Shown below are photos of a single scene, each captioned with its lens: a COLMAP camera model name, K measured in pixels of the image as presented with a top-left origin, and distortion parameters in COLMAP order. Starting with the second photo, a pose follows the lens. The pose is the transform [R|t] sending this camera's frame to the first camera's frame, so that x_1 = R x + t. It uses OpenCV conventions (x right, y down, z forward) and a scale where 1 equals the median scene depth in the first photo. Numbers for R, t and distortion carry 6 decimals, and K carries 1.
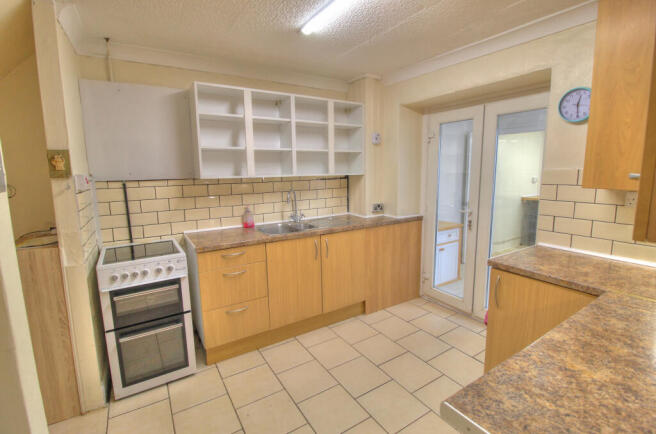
lens RADIAL K [[304.2, 0, 328.2], [0, 304.2, 216.9], [0, 0, 1]] dist [-0.009030, -0.001929]
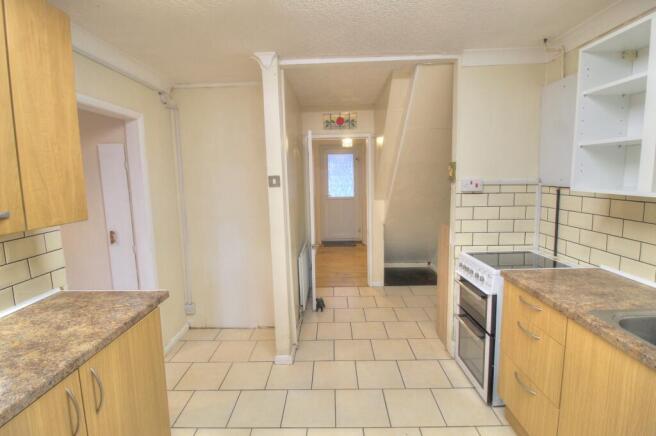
lens RADIAL K [[304.2, 0, 327.2], [0, 304.2, 212.1], [0, 0, 1]] dist [-0.009030, -0.001929]
pose [[-0.537242, 0.130952, -0.833200, 0.476299], [-0.104161, 0.970010, 0.219616, -0.178491], [0.836971, 0.204774, -0.507490, 0.929838]]
